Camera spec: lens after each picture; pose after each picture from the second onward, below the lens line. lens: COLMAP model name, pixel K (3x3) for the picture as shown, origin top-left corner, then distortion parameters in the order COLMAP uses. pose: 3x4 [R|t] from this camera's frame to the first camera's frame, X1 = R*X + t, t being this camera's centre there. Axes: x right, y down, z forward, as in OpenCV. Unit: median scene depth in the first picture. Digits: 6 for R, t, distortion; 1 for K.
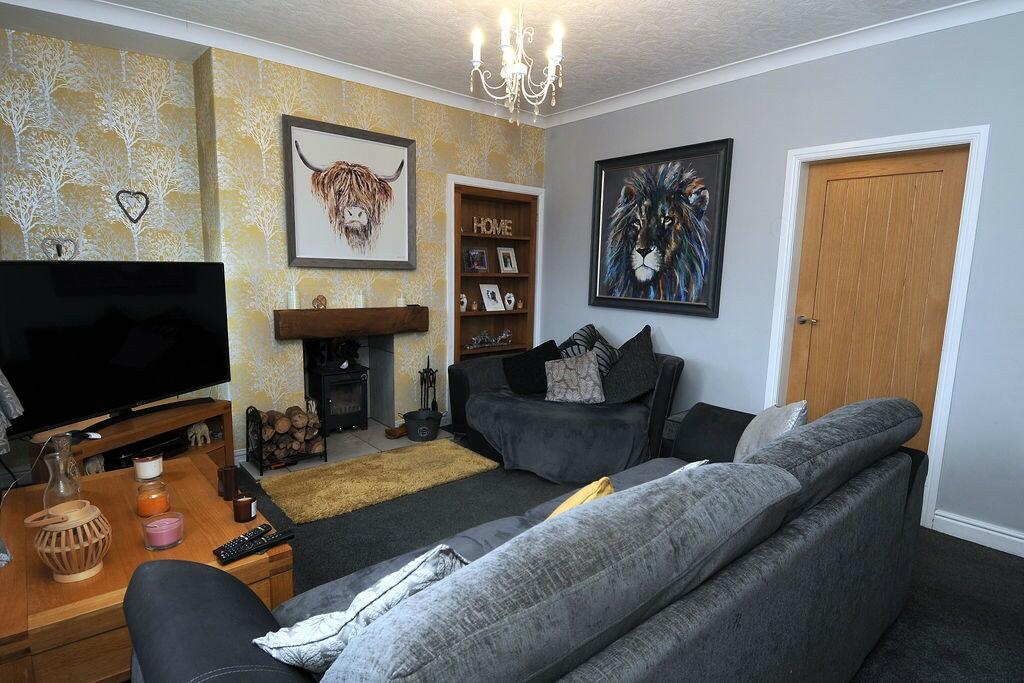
lens RADIAL K [[539.0, 0, 525.1], [0, 539.0, 342.5], [0, 0, 1]] dist [0.025531, -0.038205]
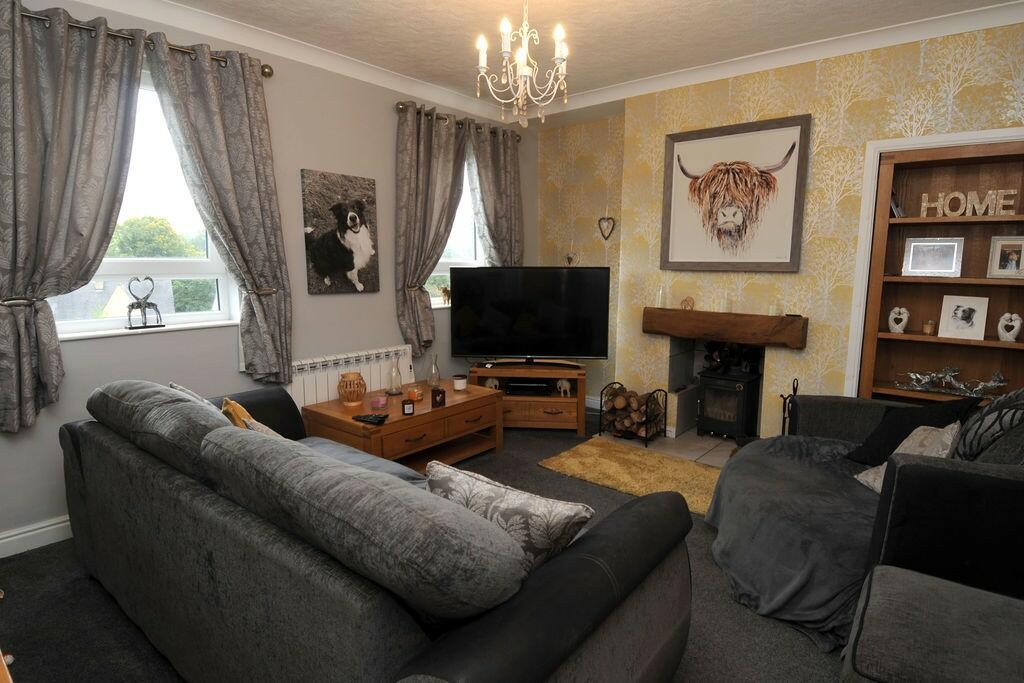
lens RADIAL K [[539.0, 0, 525.1], [0, 539.0, 342.5], [0, 0, 1]] dist [0.025531, -0.038205]
pose [[0.172983, 0.121675, -0.977380, 0.588755], [-0.138229, 0.985518, 0.098223, -0.057797], [0.975177, 0.118111, 0.187297, 0.493608]]
